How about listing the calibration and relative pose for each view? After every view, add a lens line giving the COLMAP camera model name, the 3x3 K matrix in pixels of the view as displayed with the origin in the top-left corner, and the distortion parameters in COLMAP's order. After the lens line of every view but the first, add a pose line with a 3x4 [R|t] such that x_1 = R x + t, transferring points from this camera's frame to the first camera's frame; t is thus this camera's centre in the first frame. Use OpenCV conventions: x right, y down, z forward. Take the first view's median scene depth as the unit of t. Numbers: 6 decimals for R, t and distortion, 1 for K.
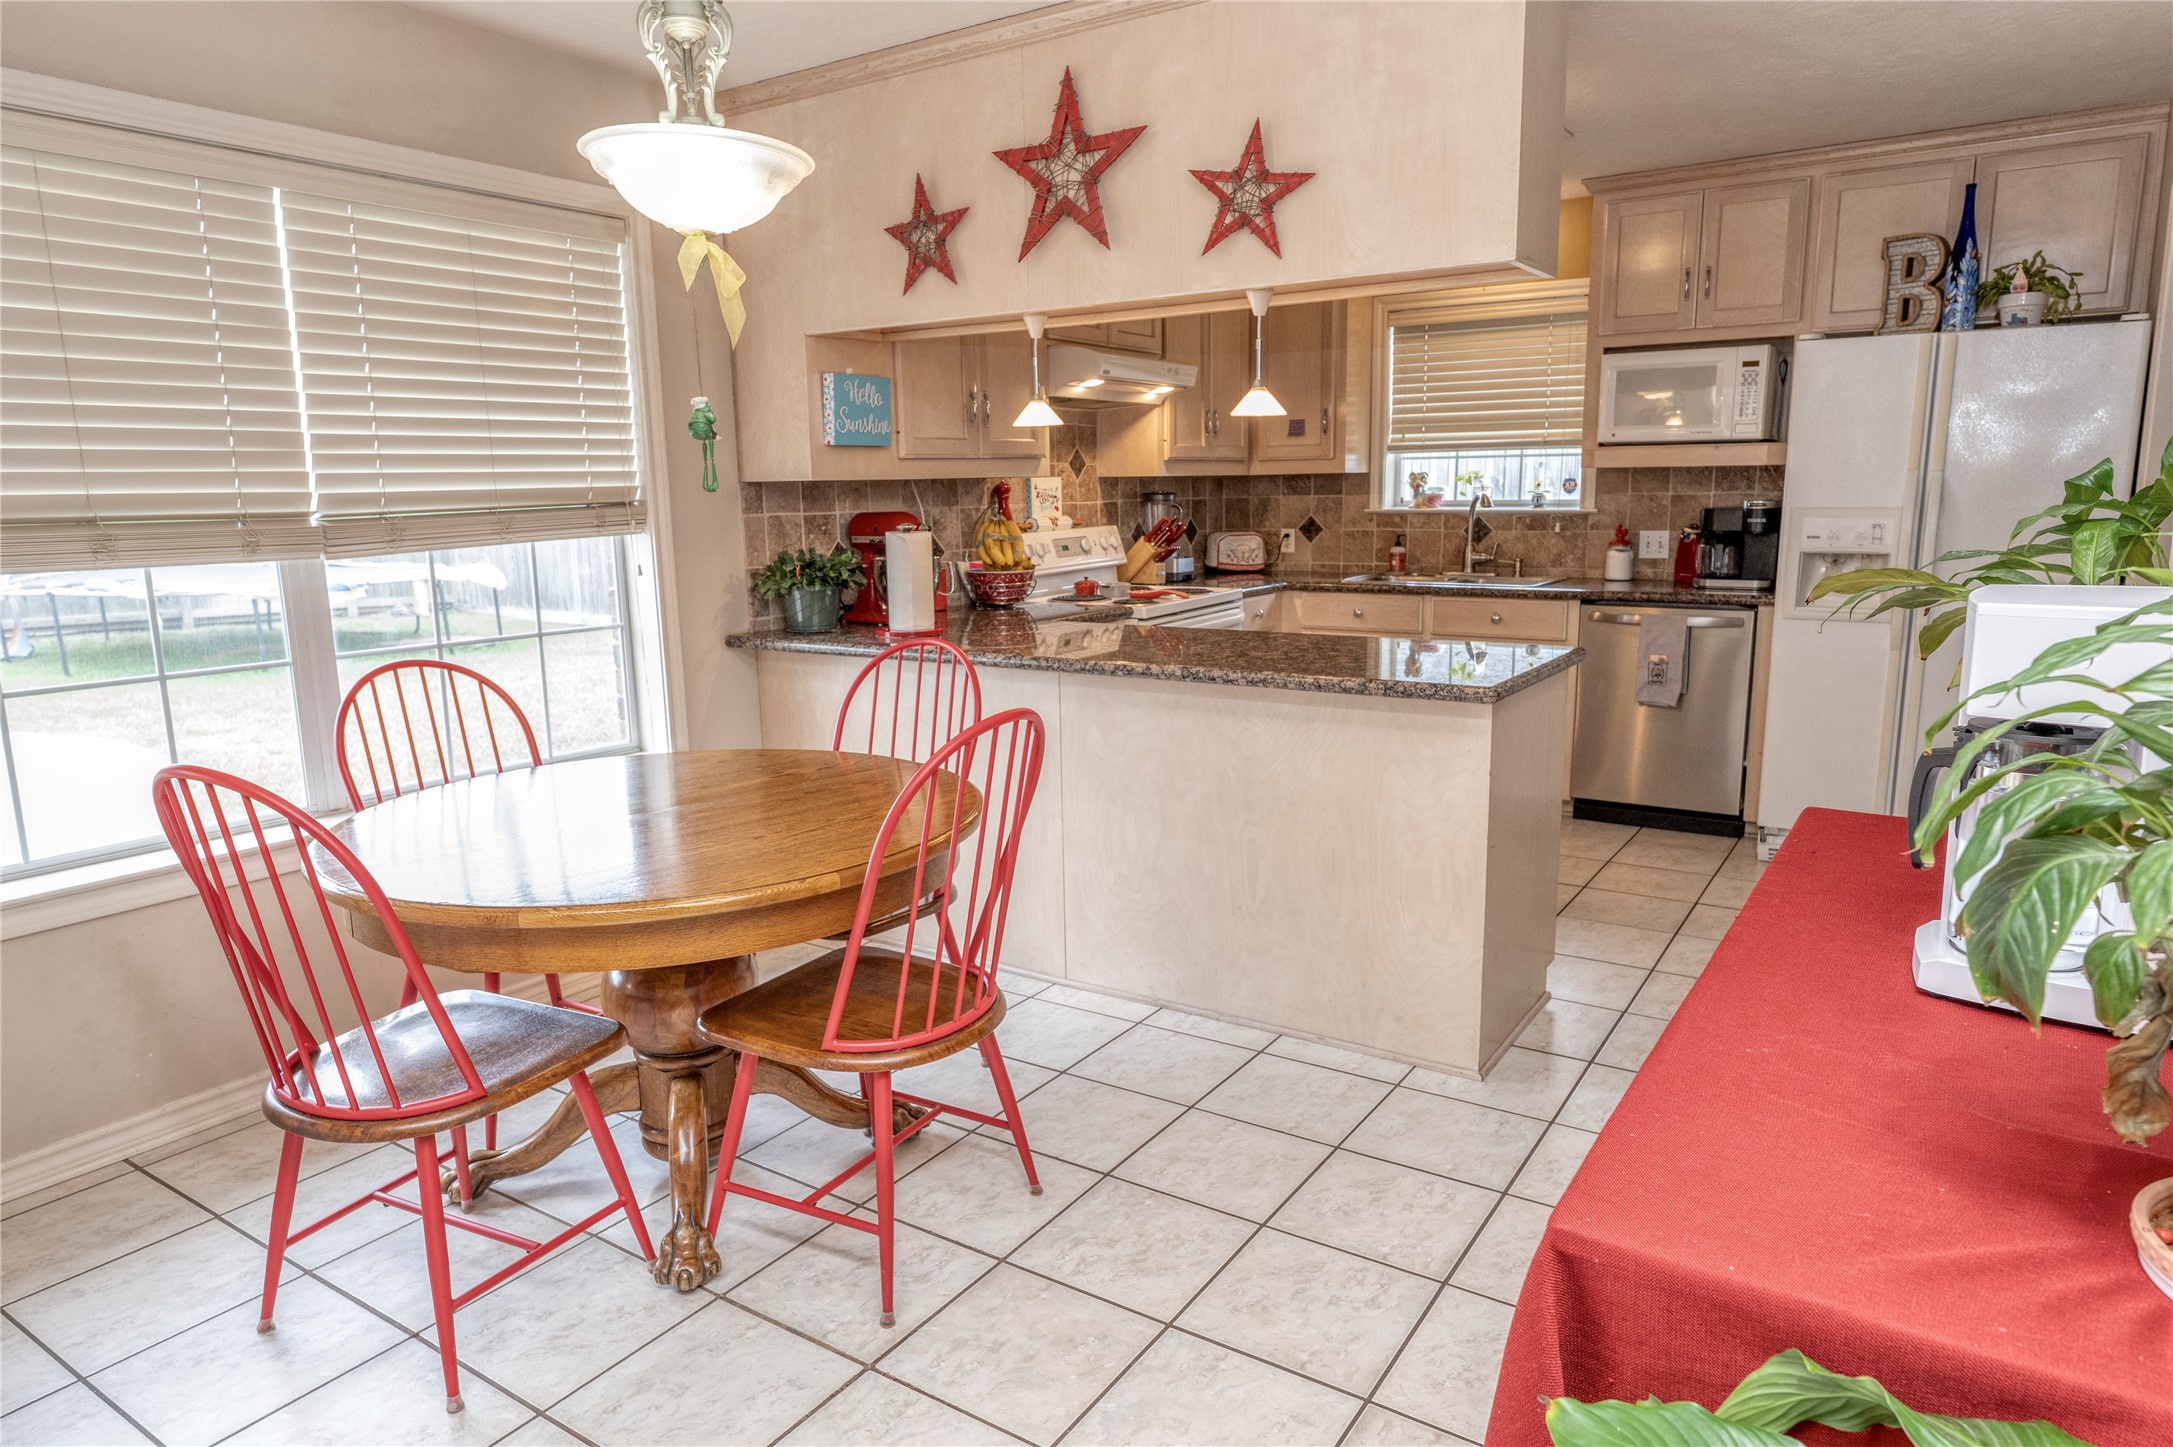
lens RADIAL K [[1323.6, 0, 1085.4], [0, 1323.6, 718.5], [0, 0, 1]] dist [-0.003591, -0.000585]
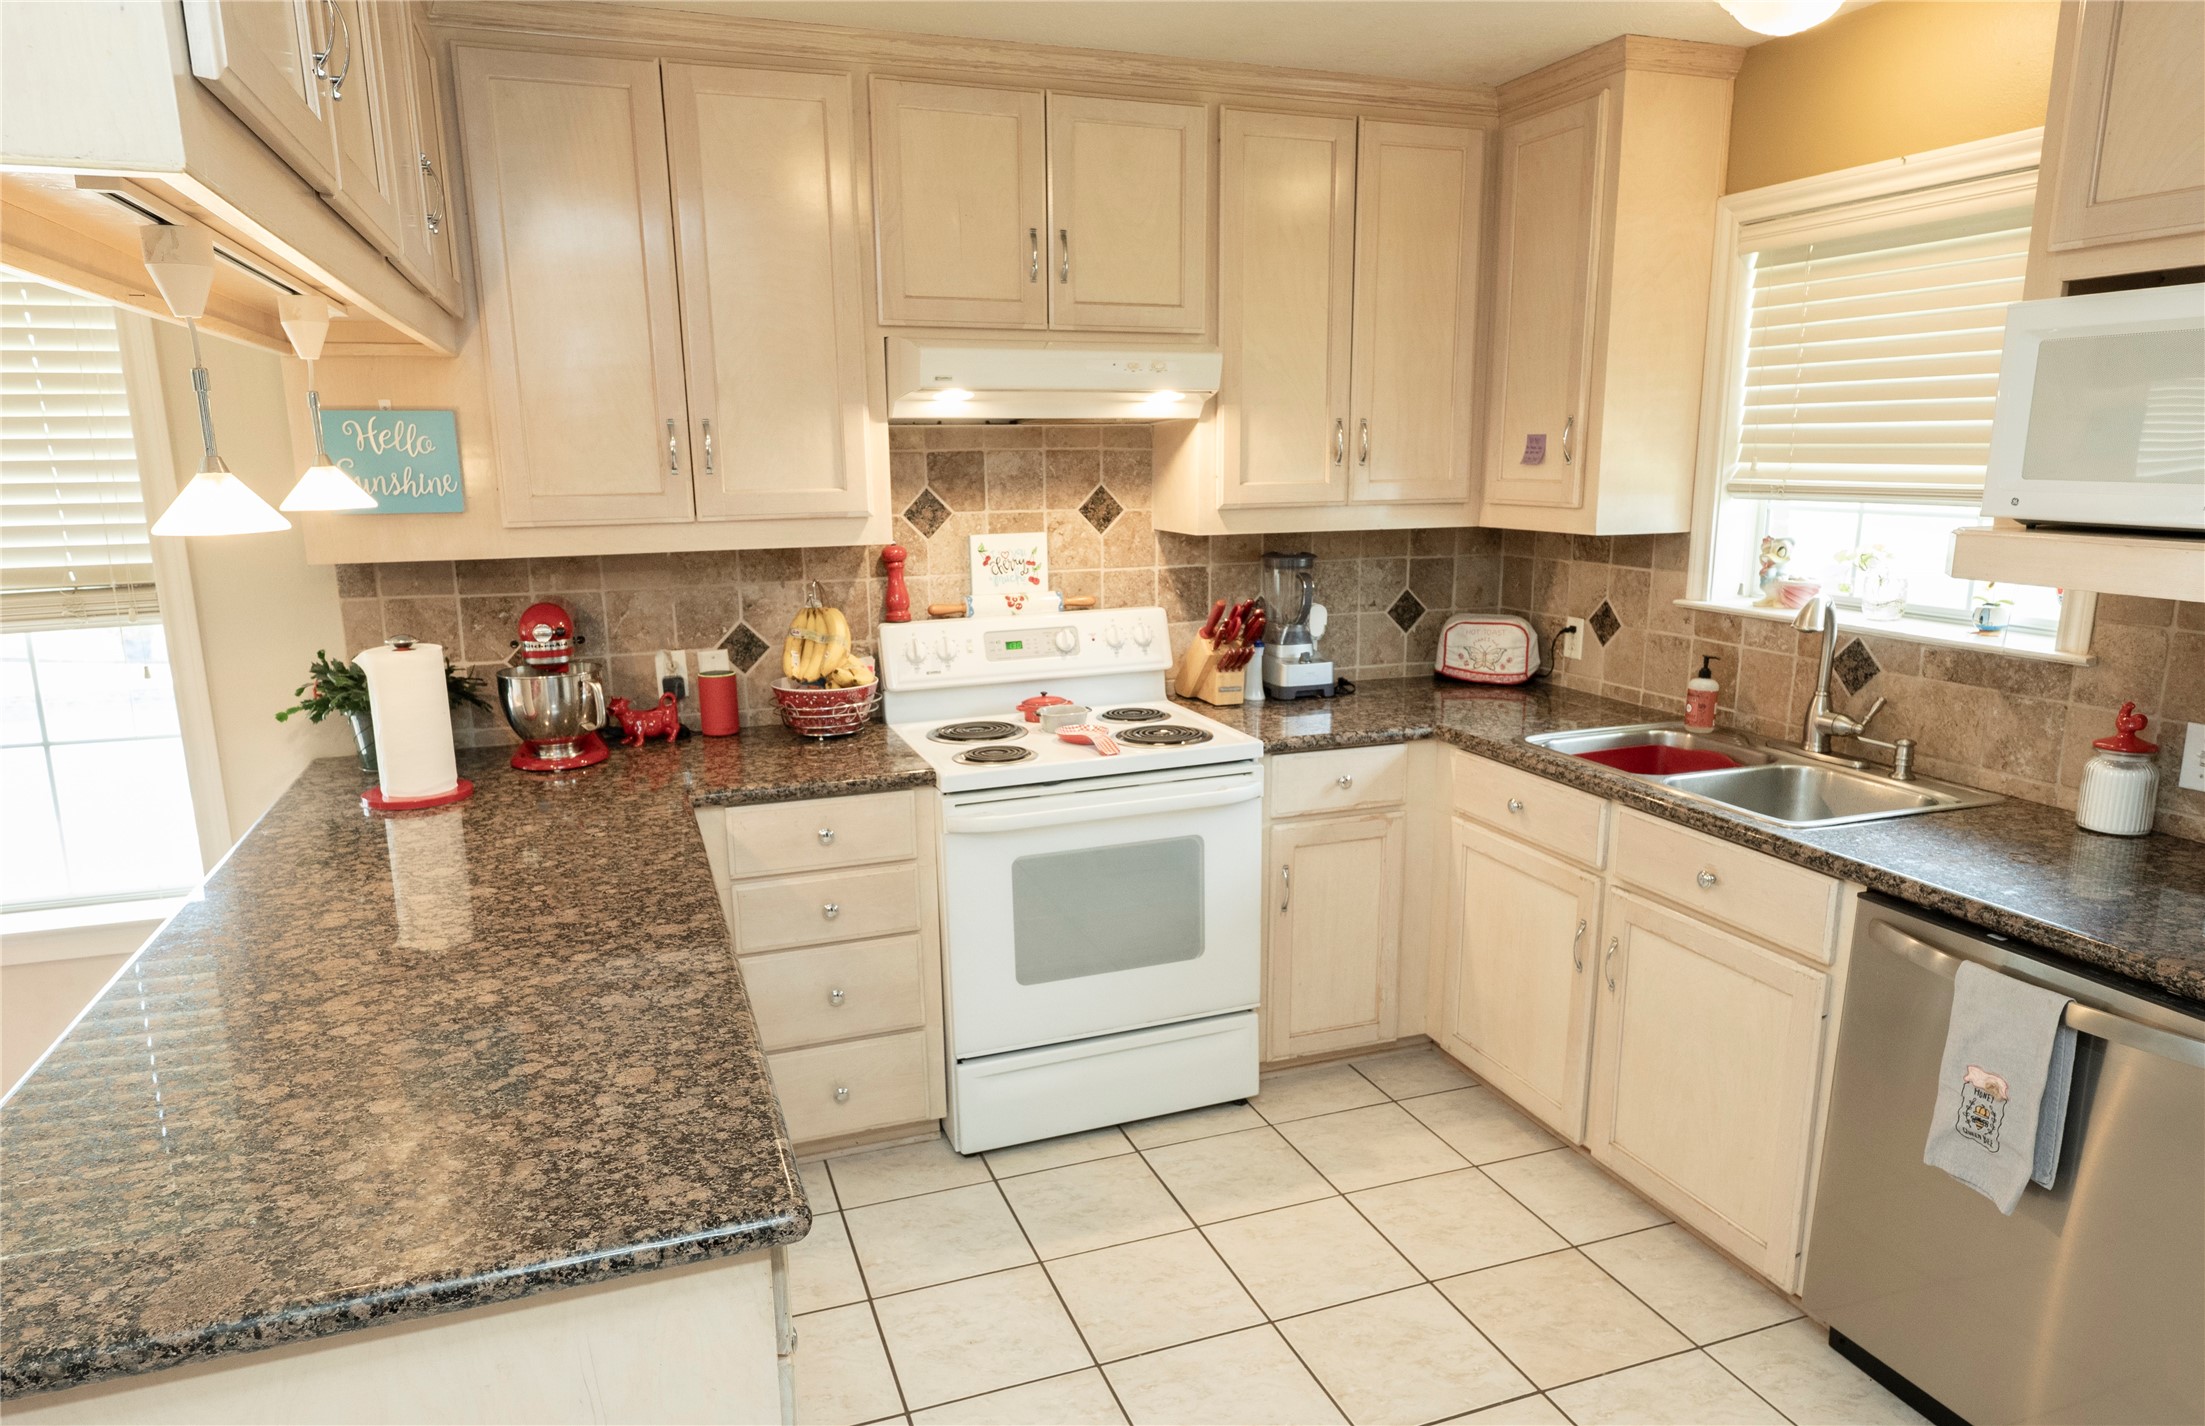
lens RADIAL K [[1381.5, 0, 1105.2], [0, 1381.5, 732.5], [0, 0, 1]] dist [0.000666, -0.000072]
pose [[0.805030, 0.129728, -0.578875, 0.367023], [-0.109127, 0.991529, 0.070444, -0.122251], [0.583110, 0.006461, 0.812367, 0.420386]]
